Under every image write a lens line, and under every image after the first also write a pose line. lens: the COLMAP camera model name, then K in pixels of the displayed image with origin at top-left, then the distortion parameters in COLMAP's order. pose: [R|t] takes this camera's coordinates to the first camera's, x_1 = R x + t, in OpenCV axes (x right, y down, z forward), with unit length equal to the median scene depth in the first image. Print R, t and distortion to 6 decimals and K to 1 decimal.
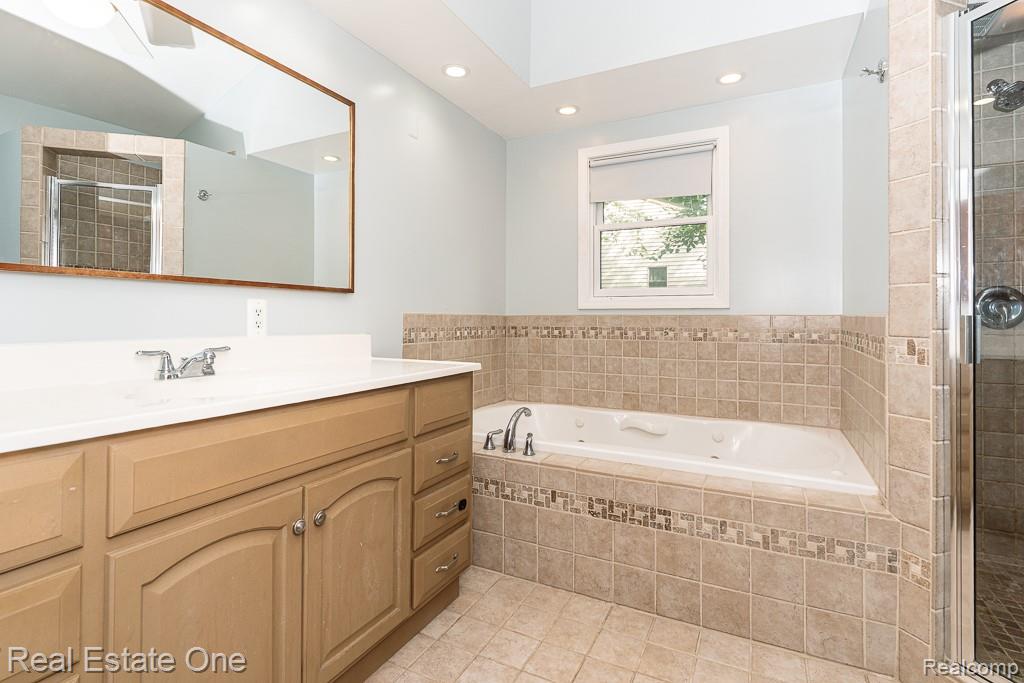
lens RADIAL K [[495.5, 0, 511.5], [0, 495.5, 295.6], [0, 0, 1]] dist [-0.004871, 0.000192]
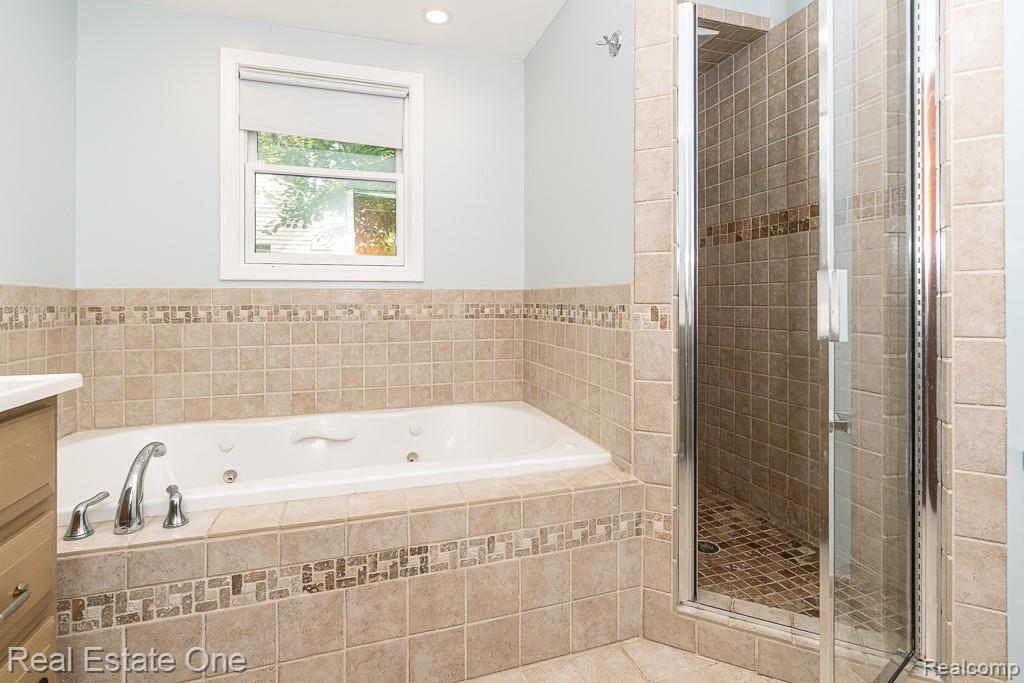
lens RADIAL K [[495.5, 0, 511.5], [0, 495.5, 295.6], [0, 0, 1]] dist [-0.004871, 0.000192]
pose [[0.706242, 0.003050, 0.707964, -0.106067], [-0.023873, 0.999525, 0.019509, 0.042169], [-0.707568, -0.030679, 0.705979, 0.374972]]
